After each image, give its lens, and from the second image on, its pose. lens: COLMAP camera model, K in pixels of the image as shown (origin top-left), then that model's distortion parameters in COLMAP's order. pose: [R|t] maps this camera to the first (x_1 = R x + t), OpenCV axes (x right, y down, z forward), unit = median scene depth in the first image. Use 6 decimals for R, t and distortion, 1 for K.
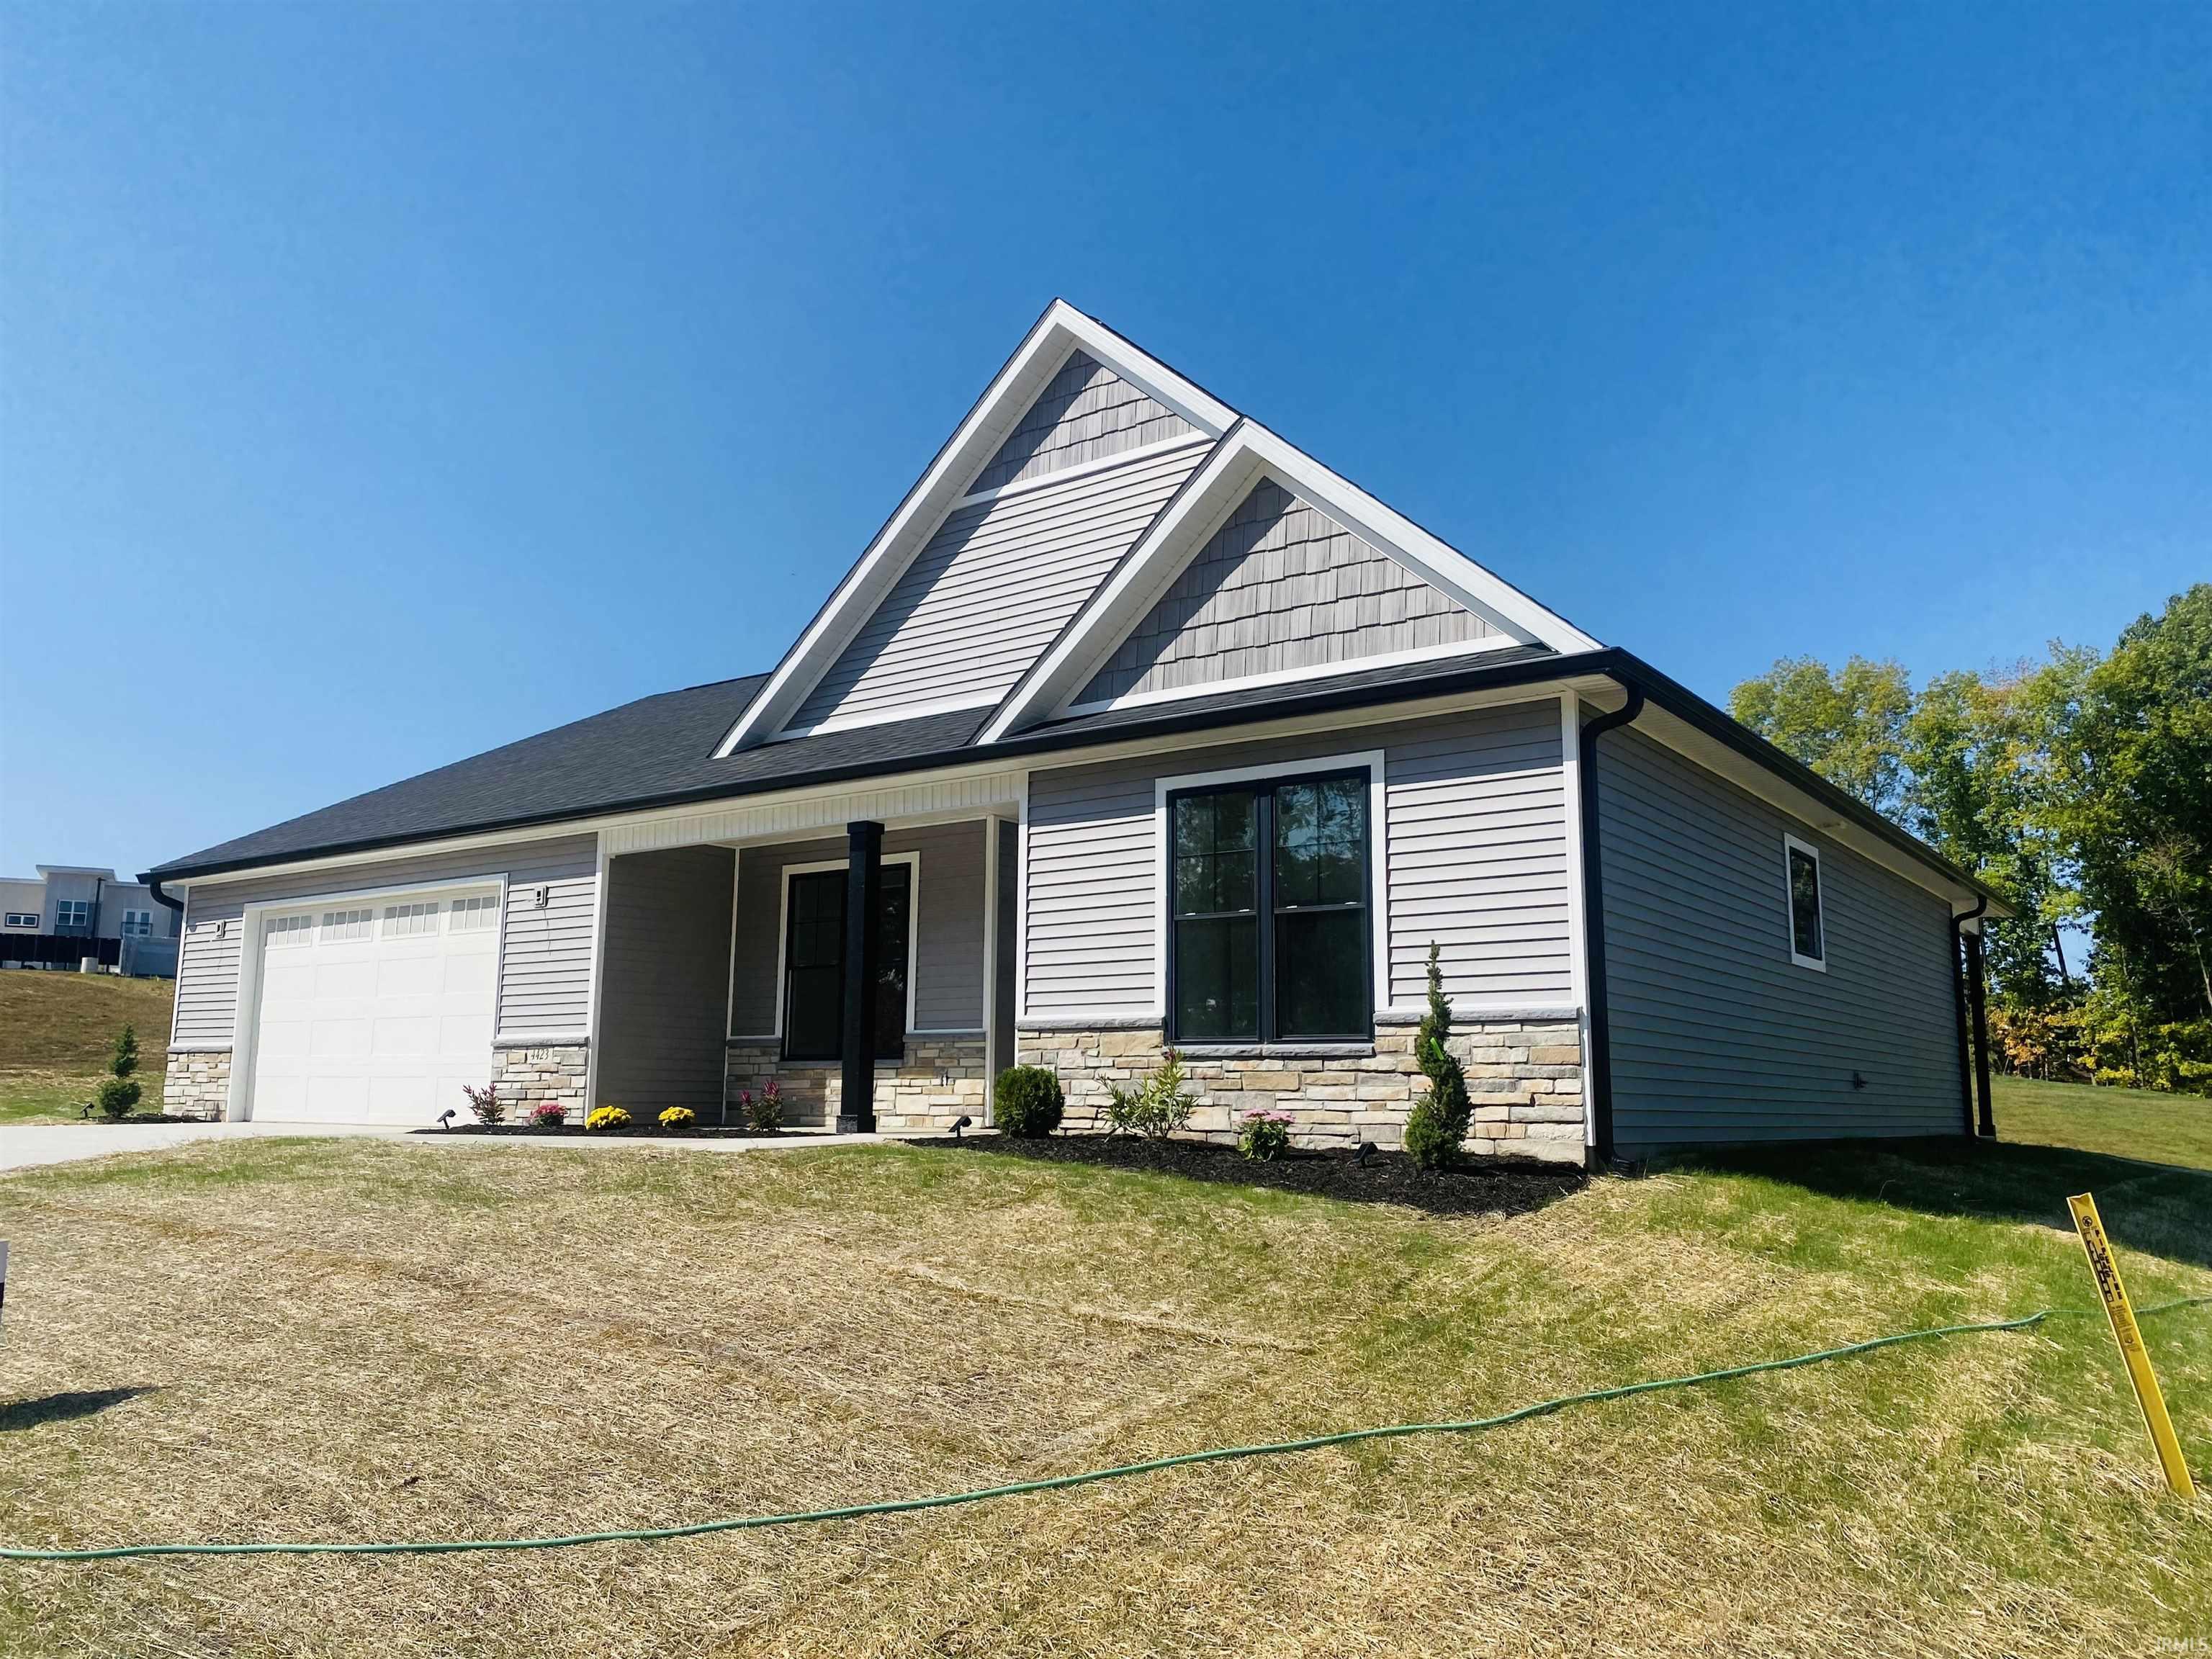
lens RADIAL K [[1680.7, 0, 1106.0], [0, 1680.7, 829.5], [0, 0, 1]] dist [0.100126, -0.093549]
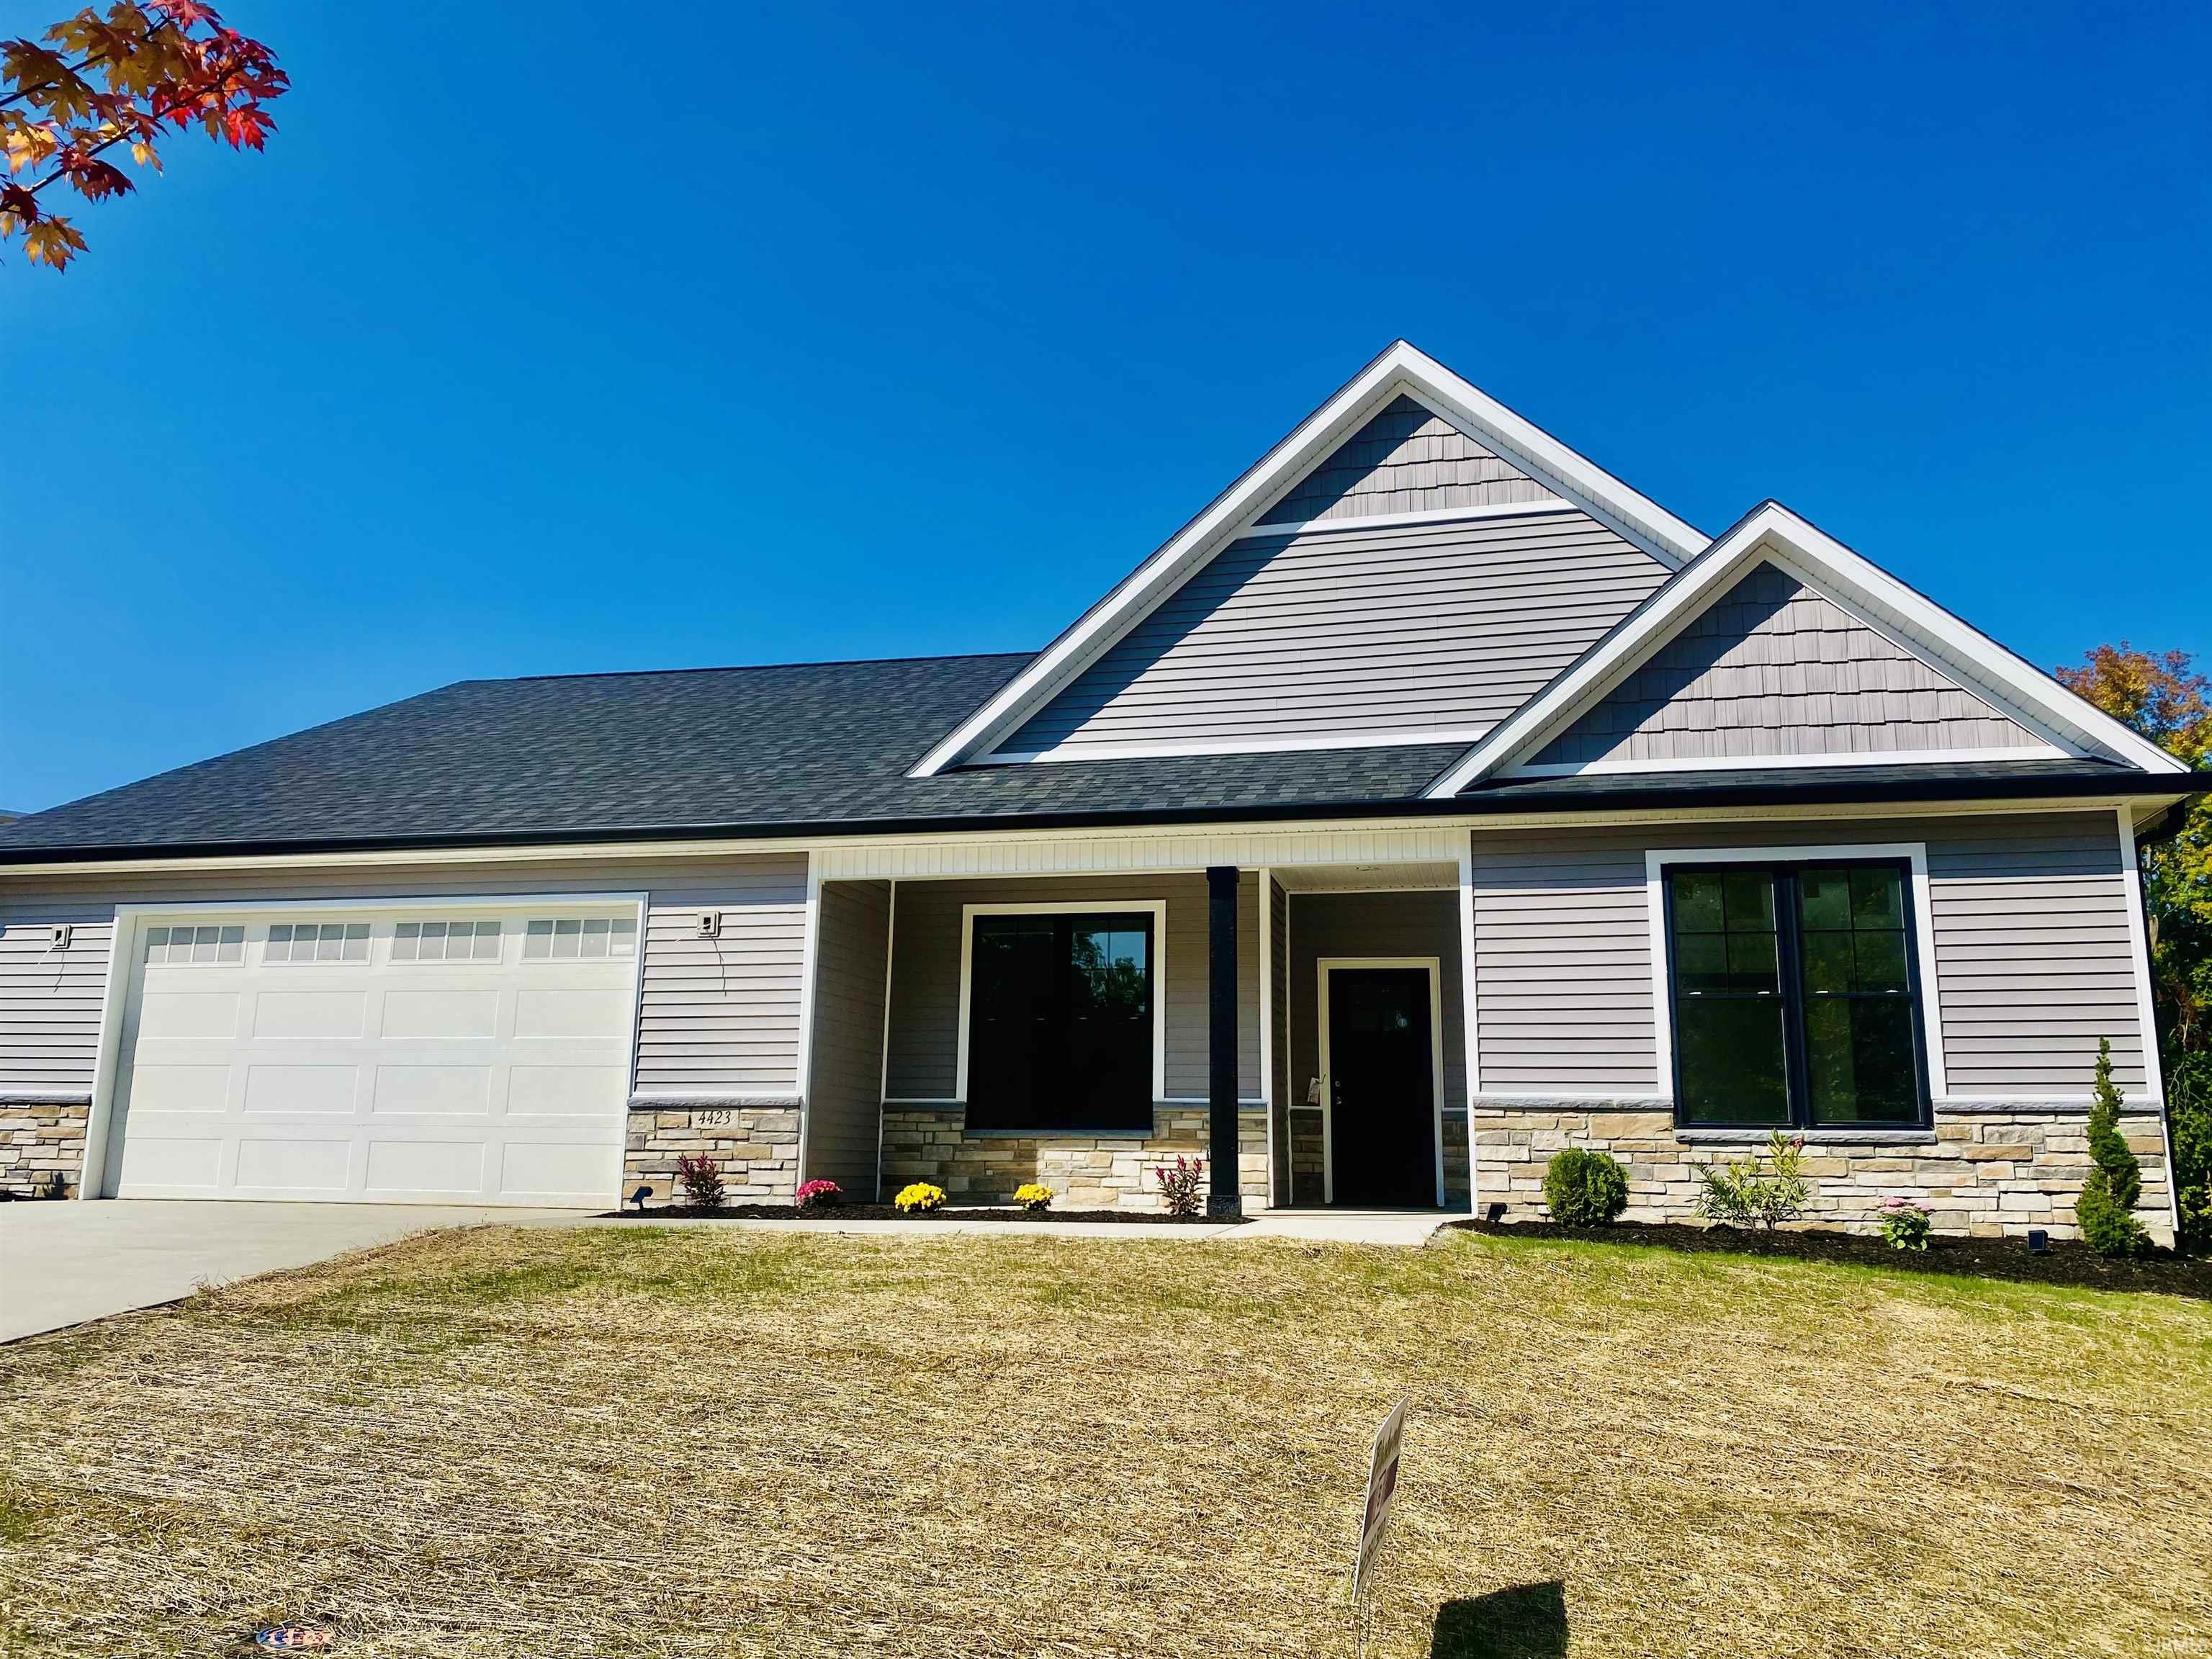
lens RADIAL K [[1621.2, 0, 924.8], [0, 1621.2, 839.0], [0, 0, 1]] dist [0.075208, -0.097258]
pose [[0.908481, 0.080333, 0.410133, -0.698321], [-0.069037, 0.996717, -0.042304, 0.030144], [-0.412184, 0.010118, 0.911044, 0.295933]]
